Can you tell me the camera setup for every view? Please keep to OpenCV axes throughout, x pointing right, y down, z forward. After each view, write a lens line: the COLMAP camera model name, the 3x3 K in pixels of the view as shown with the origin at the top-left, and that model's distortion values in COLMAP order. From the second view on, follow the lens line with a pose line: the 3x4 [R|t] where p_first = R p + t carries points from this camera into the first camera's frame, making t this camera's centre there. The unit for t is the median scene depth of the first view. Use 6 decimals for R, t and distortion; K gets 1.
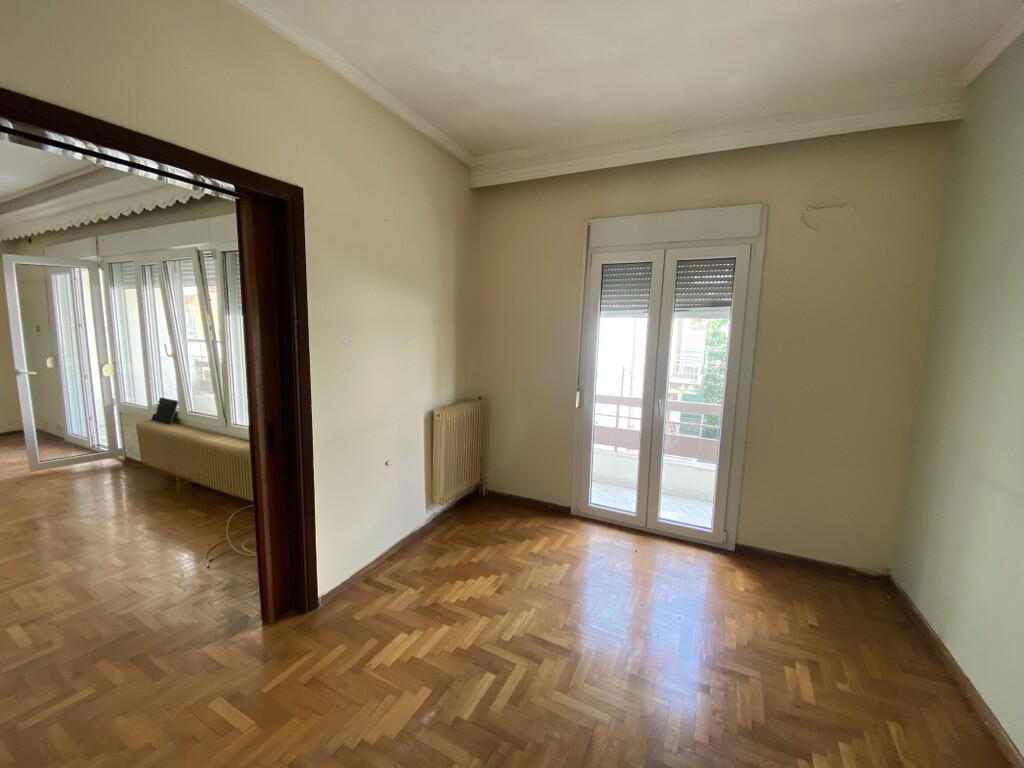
lens RADIAL K [[418.7, 0, 505.9], [0, 418.7, 381.9], [0, 0, 1]] dist [0.020743, -0.020253]
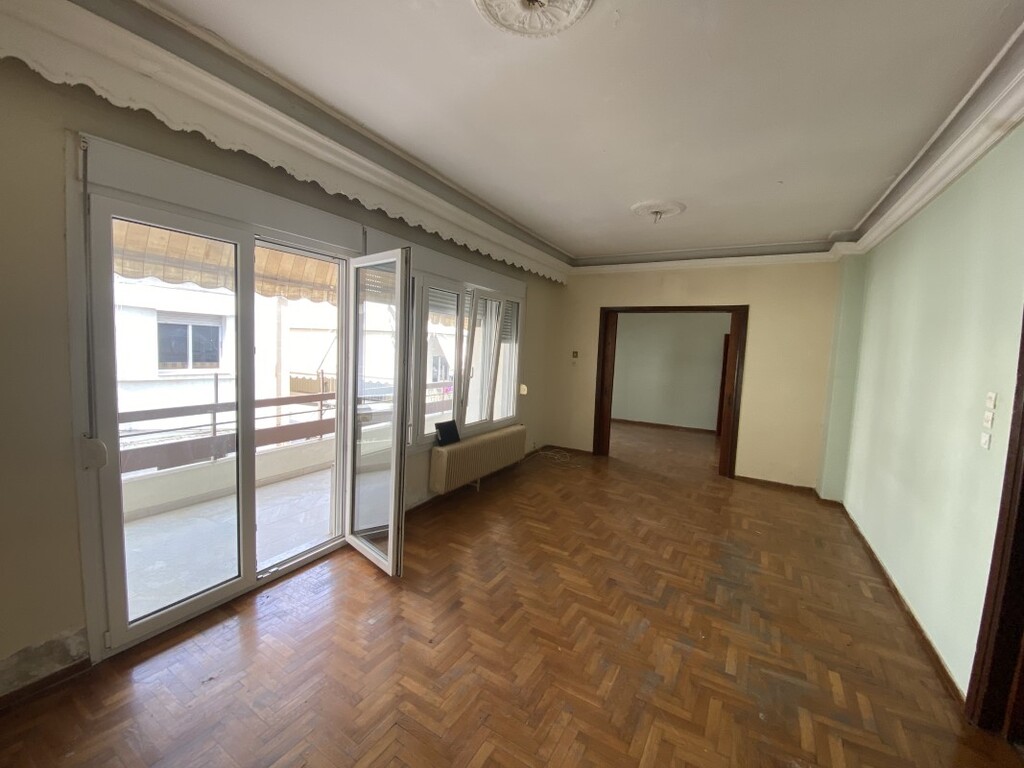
lens RADIAL K [[418.7, 0, 505.9], [0, 418.7, 381.9], [0, 0, 1]] dist [0.020743, -0.020253]
pose [[0.047177, -0.100836, 0.993784, -1.701203], [0.081375, 0.991973, 0.096789, -0.136073], [-0.995566, 0.076303, 0.055004, 0.746649]]
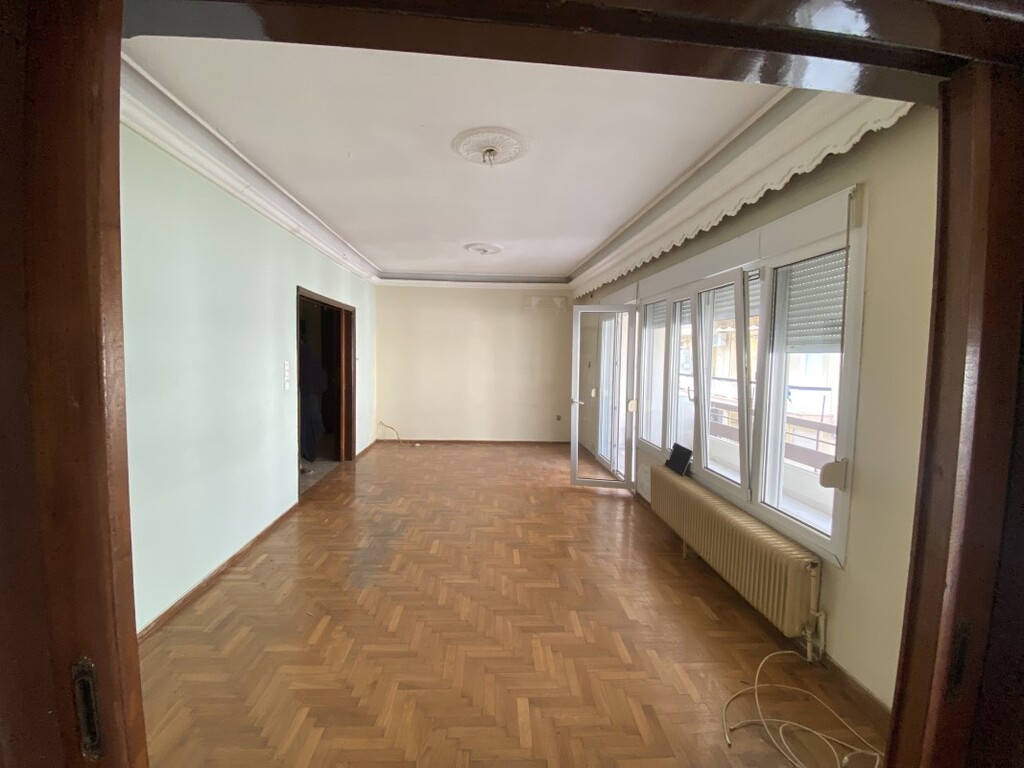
lens RADIAL K [[418.7, 0, 505.9], [0, 418.7, 381.9], [0, 0, 1]] dist [0.020743, -0.020253]
pose [[0.506405, 0.044395, -0.861152, -0.215817], [-0.116978, 0.992979, -0.017598, -0.034754], [0.854324, 0.109647, 0.508043, 0.195755]]
